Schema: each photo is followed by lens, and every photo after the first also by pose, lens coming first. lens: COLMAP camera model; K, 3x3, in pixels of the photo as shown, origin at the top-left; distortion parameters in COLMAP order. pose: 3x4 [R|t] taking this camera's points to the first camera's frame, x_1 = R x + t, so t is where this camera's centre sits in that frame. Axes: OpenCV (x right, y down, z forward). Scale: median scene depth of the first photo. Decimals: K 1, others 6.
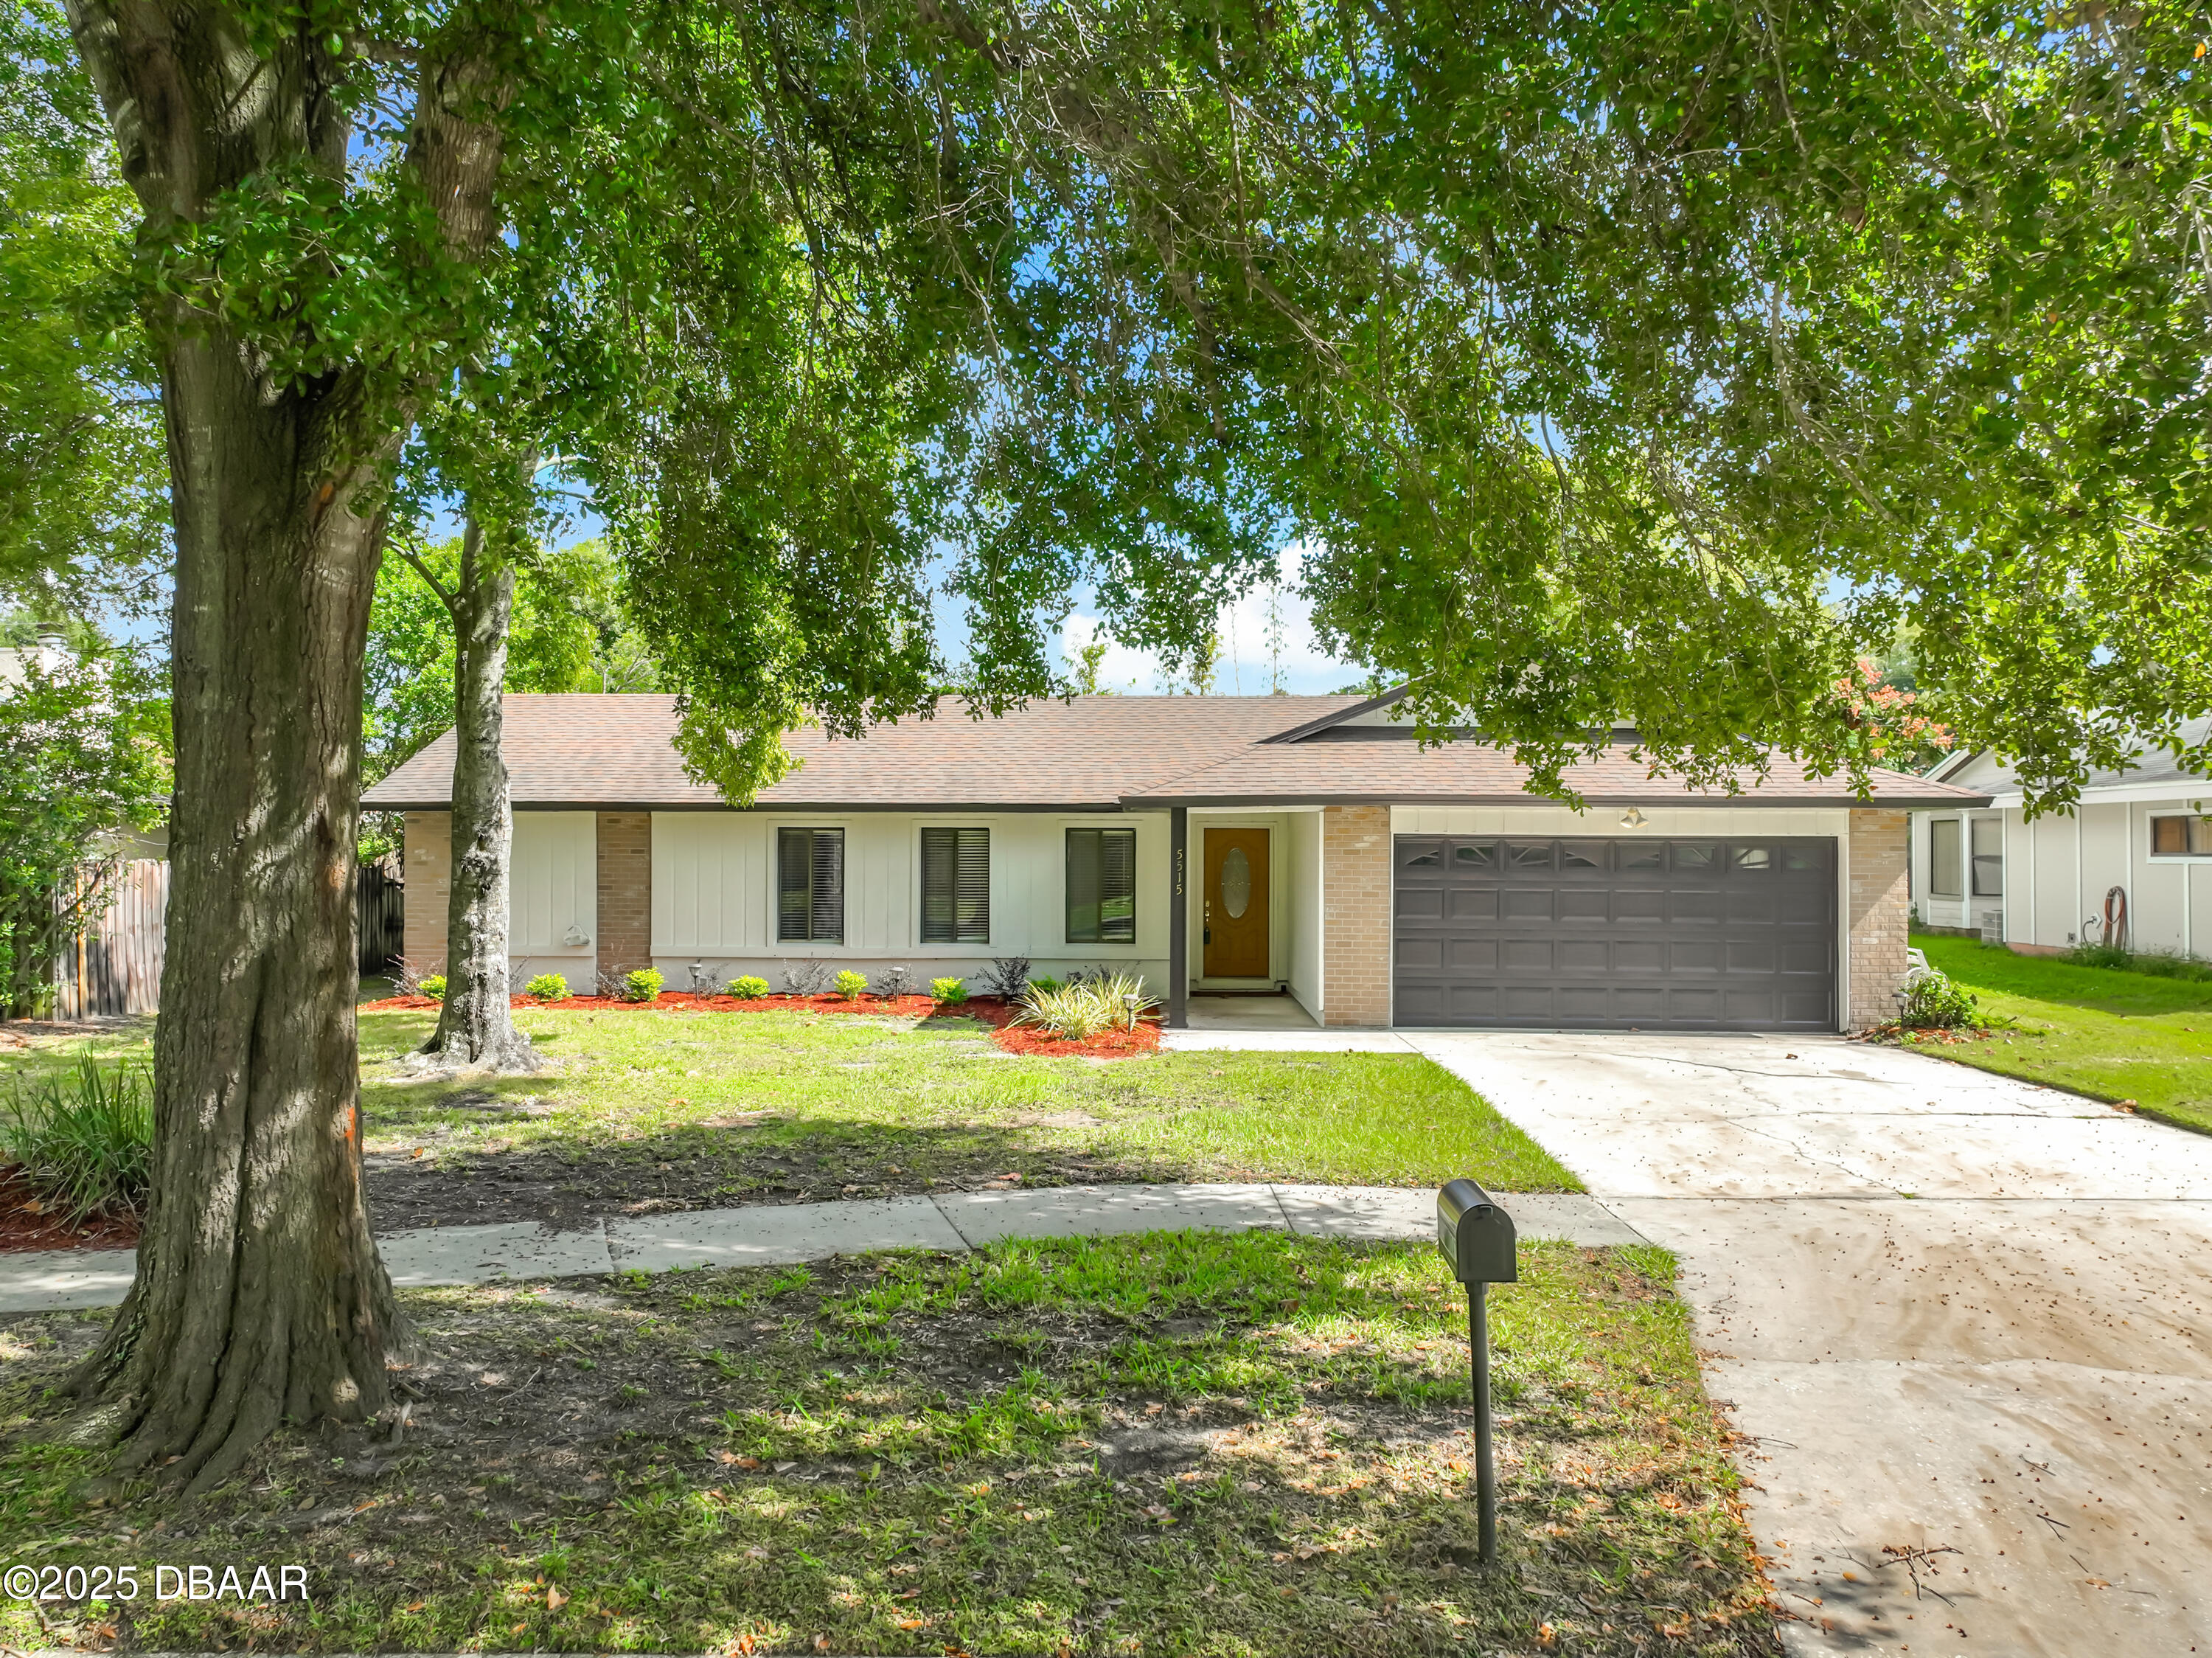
lens RADIAL K [[1569.9, 0, 1117.4], [0, 1569.9, 820.6], [0, 0, 1]] dist [-0.005250, 0.023972]
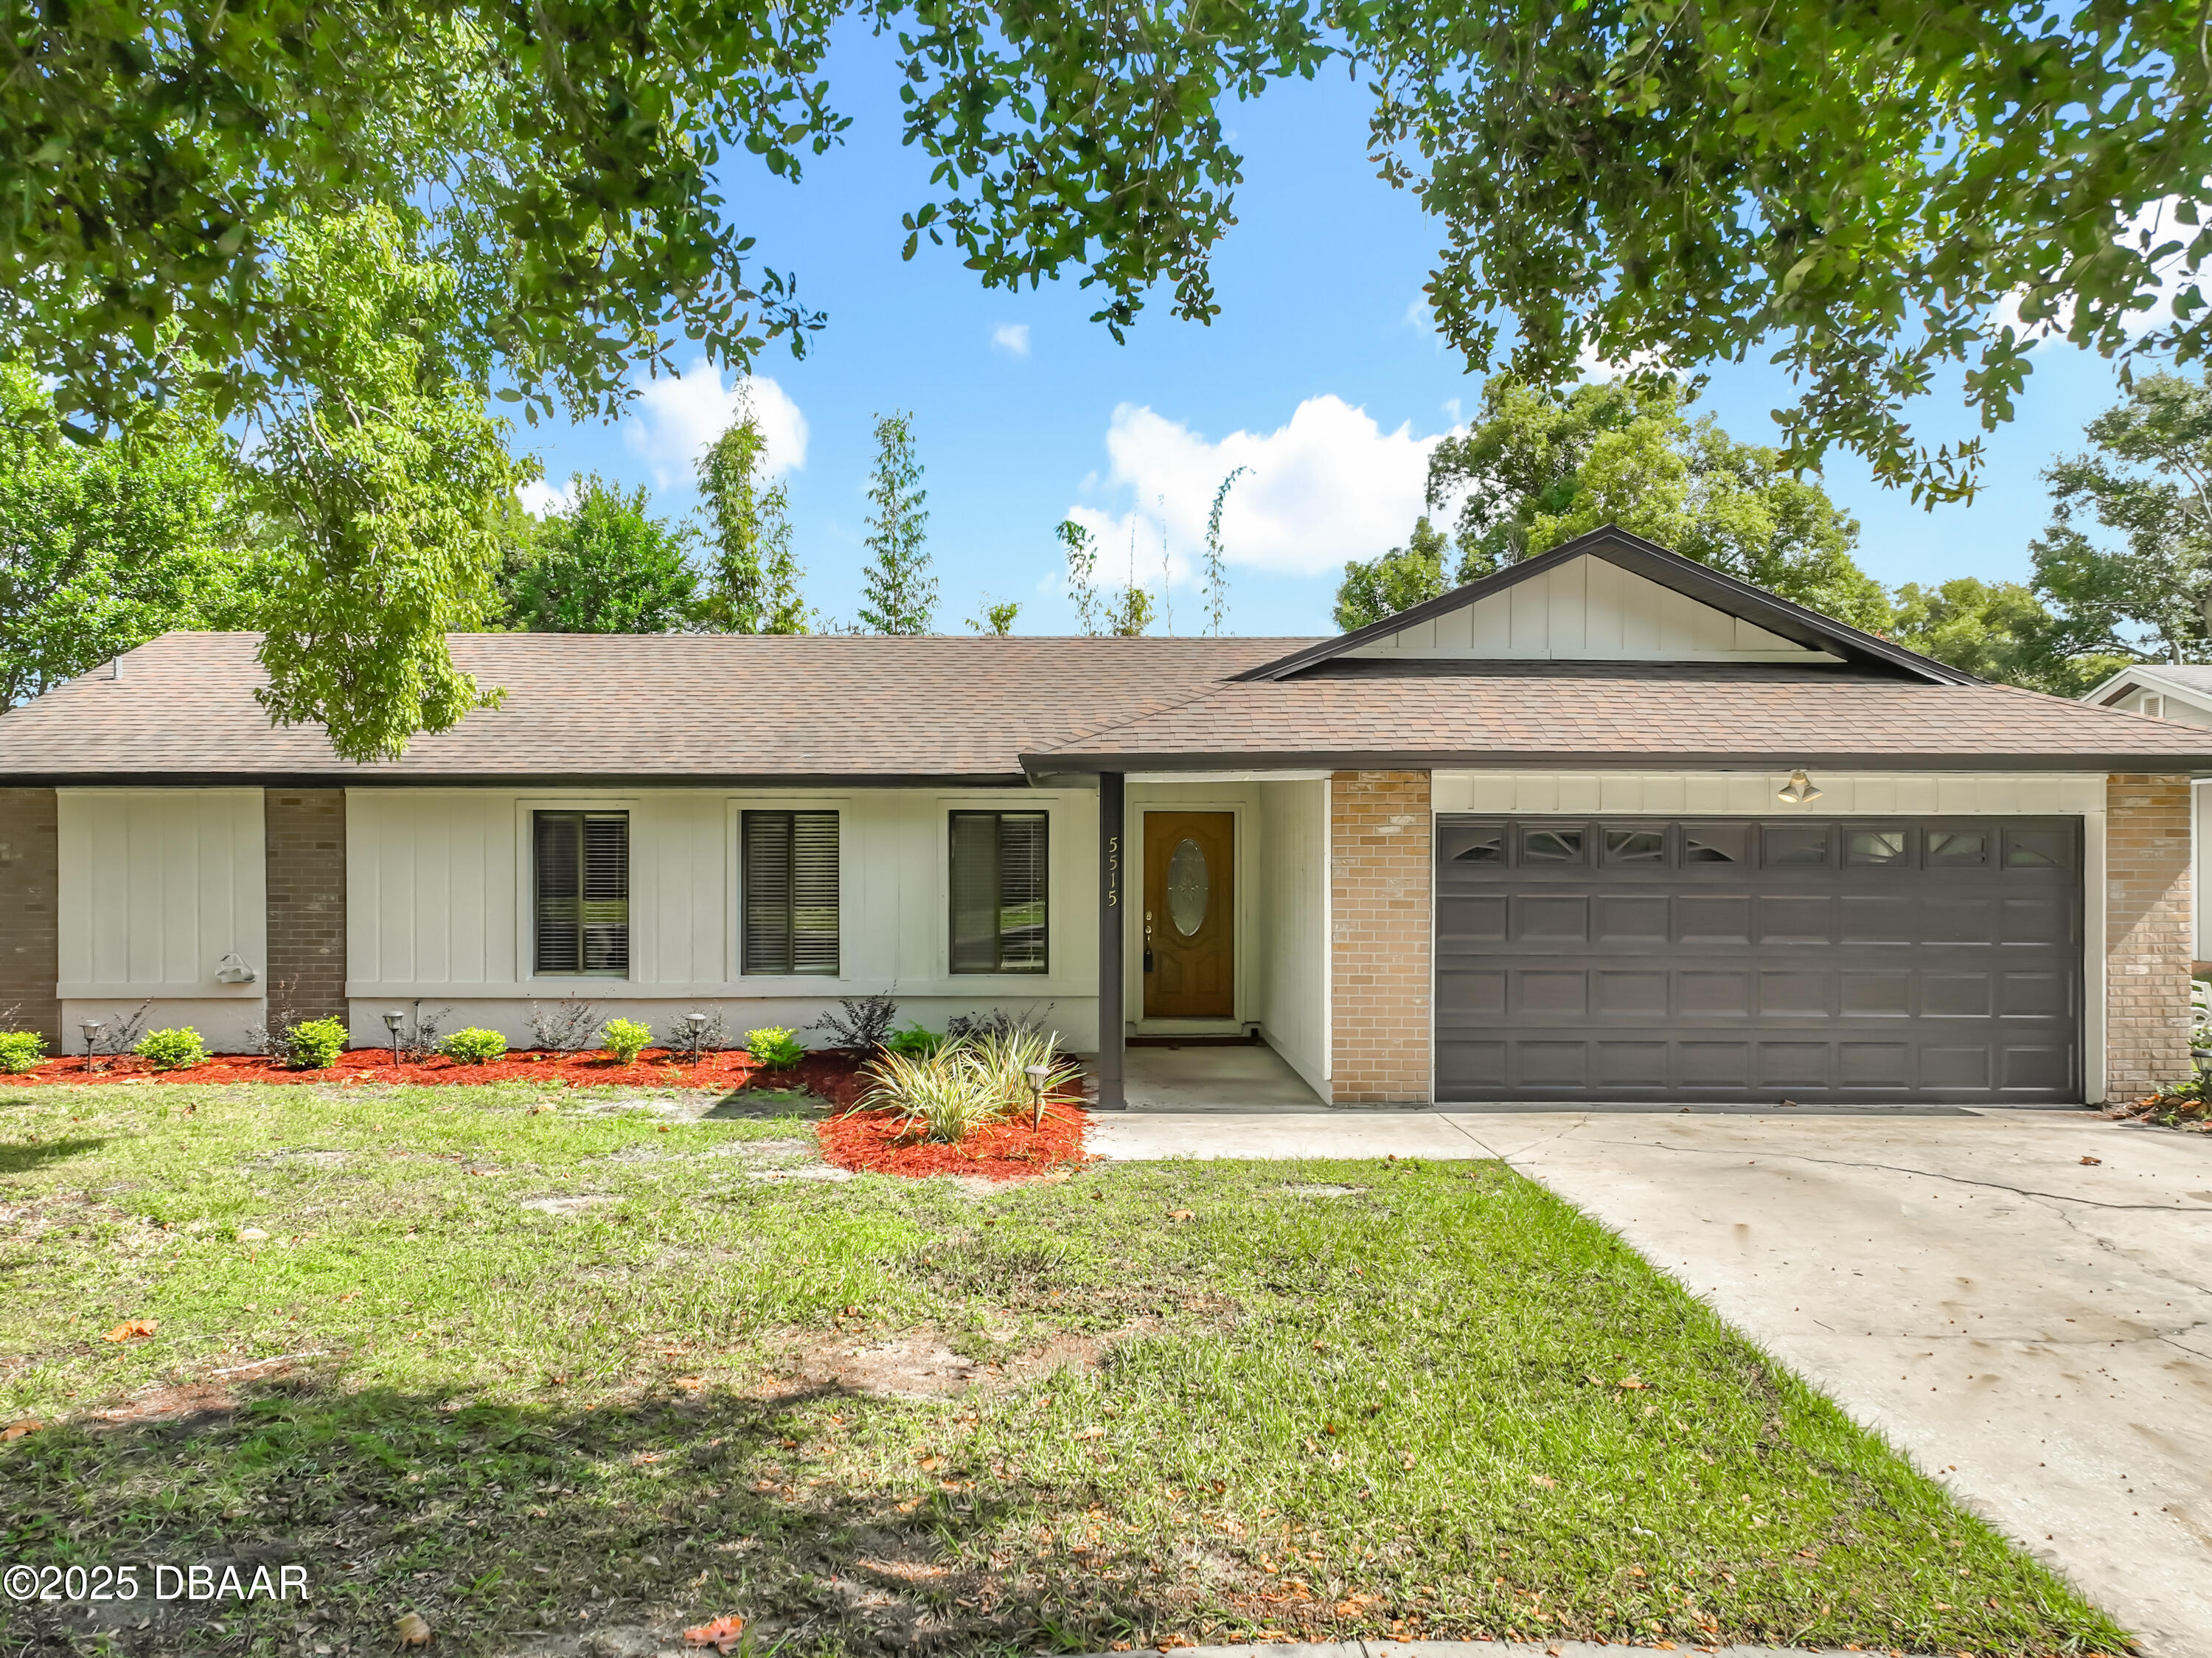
lens RADIAL K [[1609.1, 0, 1120.5], [0, 1609.1, 849.4], [0, 0, 1]] dist [-0.005531, -0.000370]
pose [[0.998706, -0.003279, 0.050743, 0.008629], [0.002397, 0.999845, 0.017429, 0.011567], [-0.050793, -0.017285, 0.998560, 0.325074]]
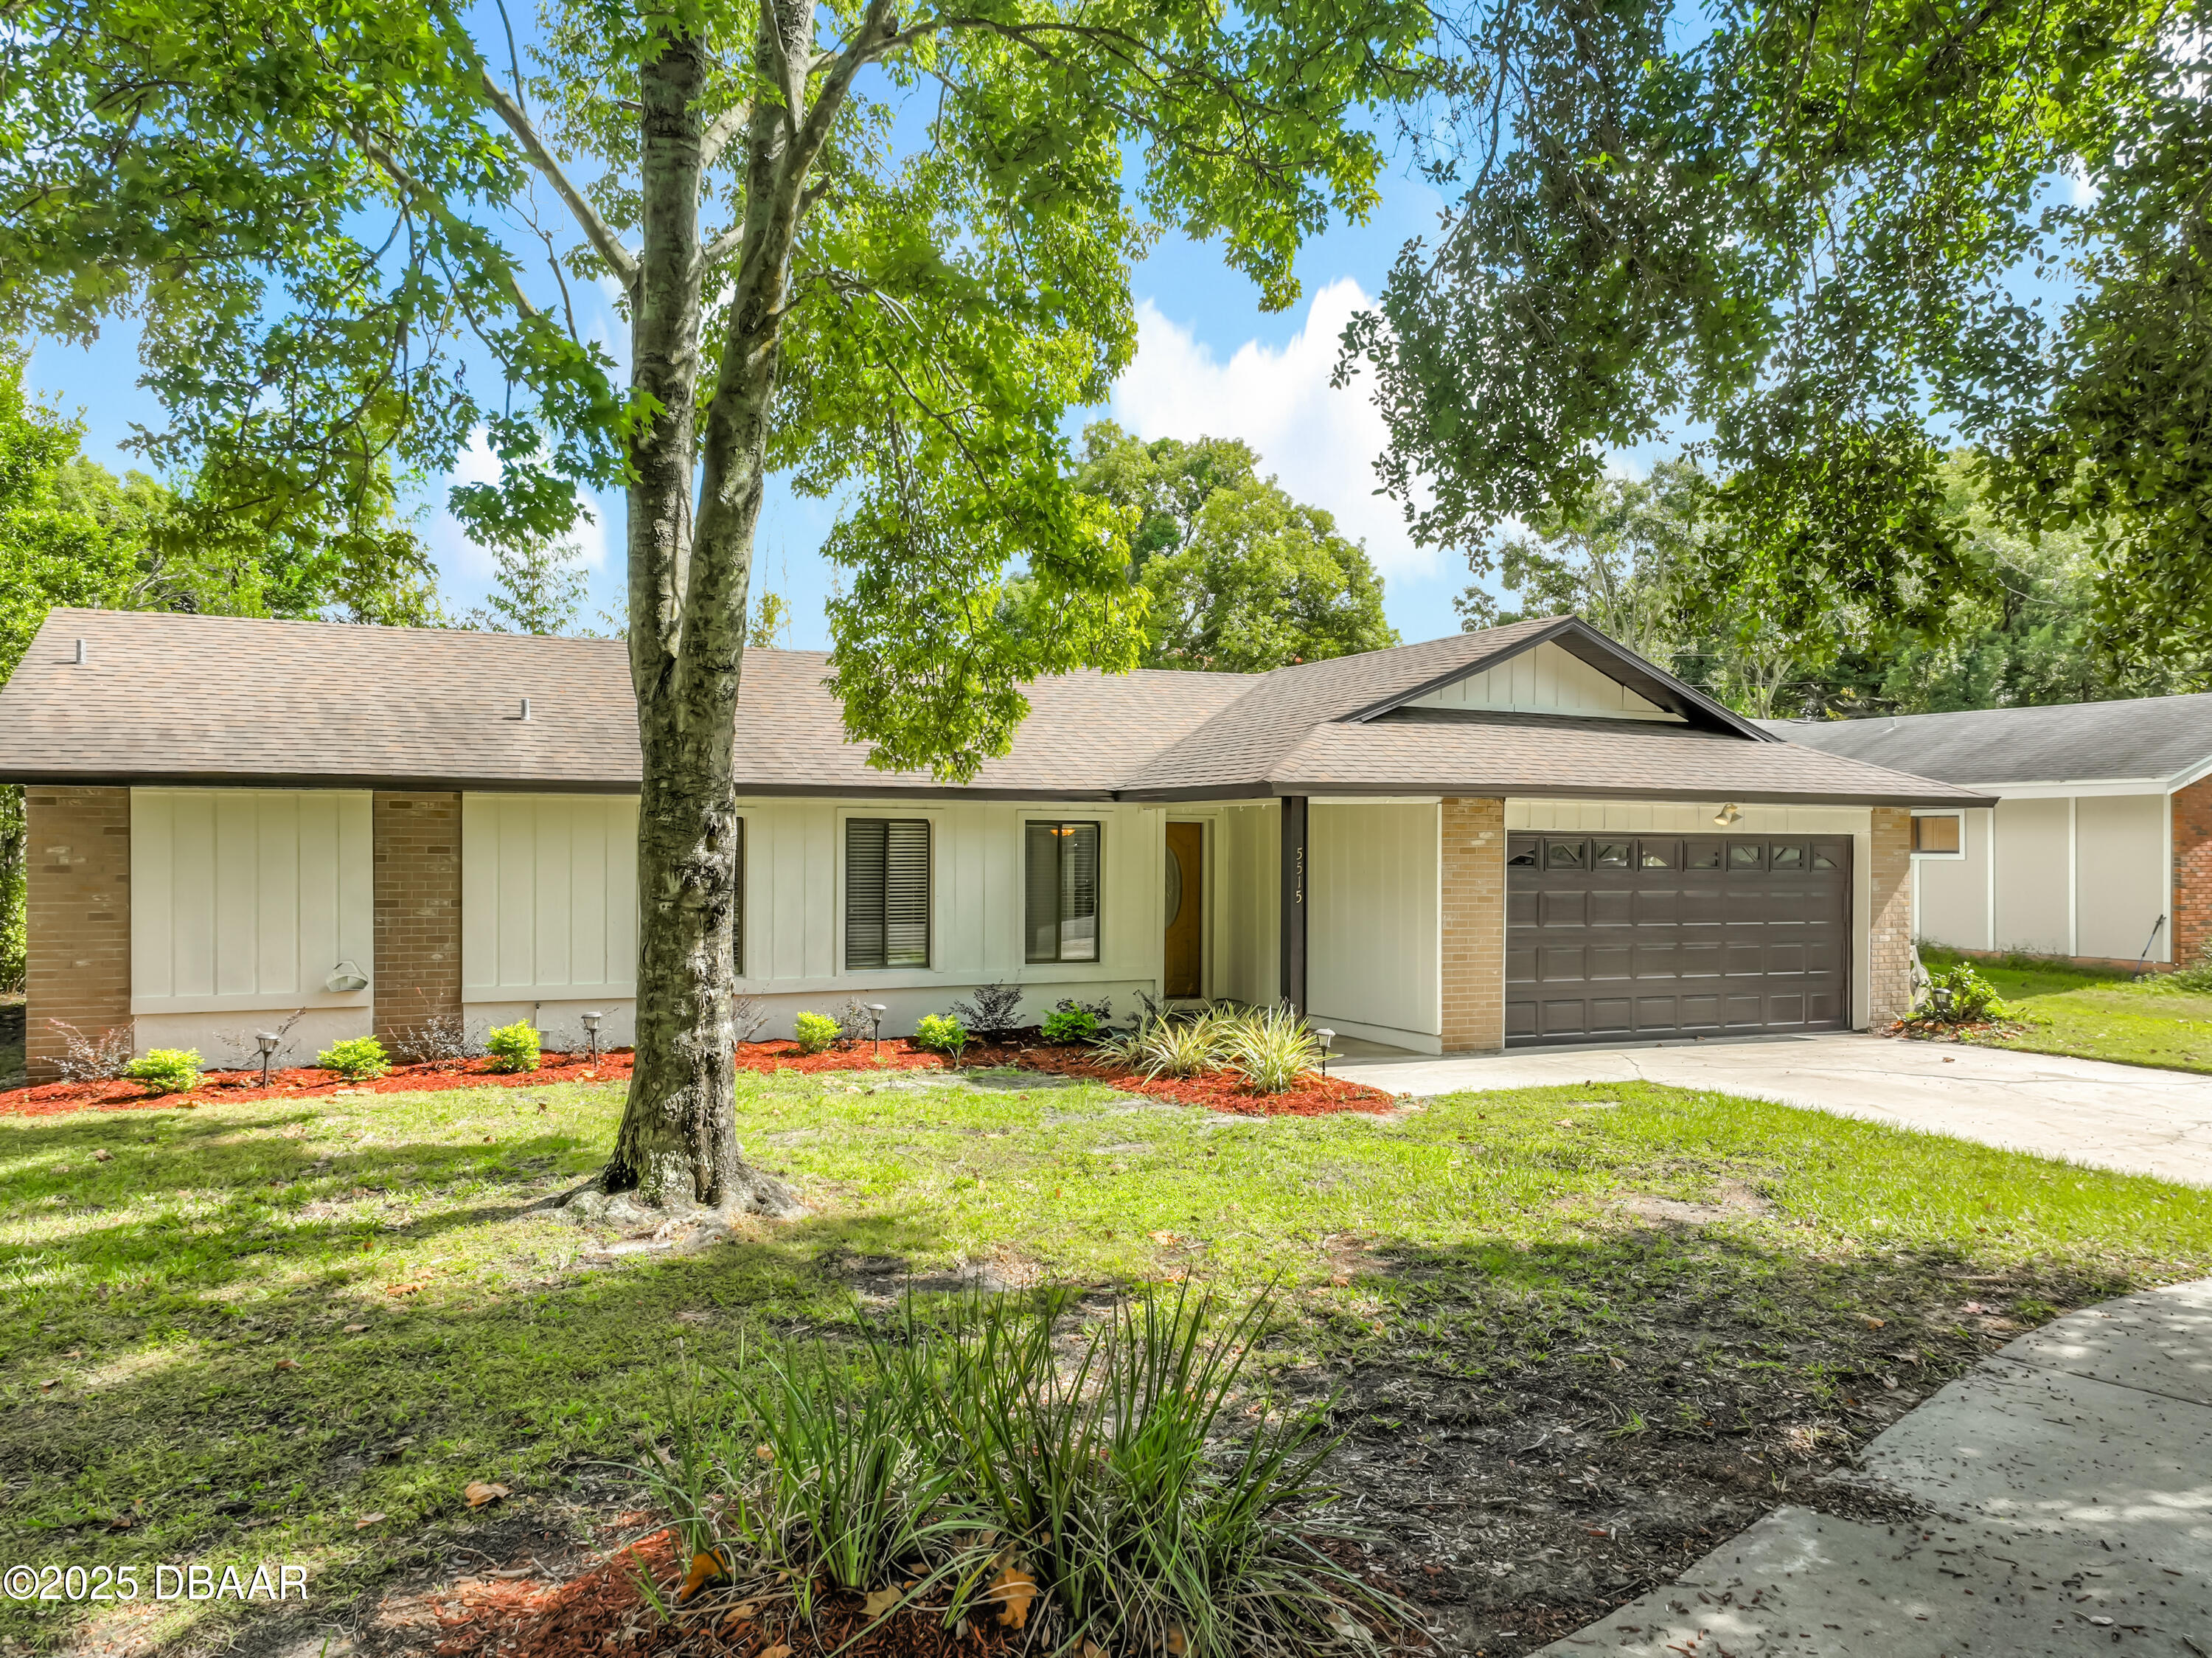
lens RADIAL K [[1609.1, 0, 1120.5], [0, 1609.1, 849.4], [0, 0, 1]] dist [-0.005531, -0.000370]
pose [[0.895885, -0.000404, 0.444285, -0.411677], [-0.009136, 0.999771, 0.019332, 0.003872], [-0.444192, -0.021379, 0.895677, 0.286061]]
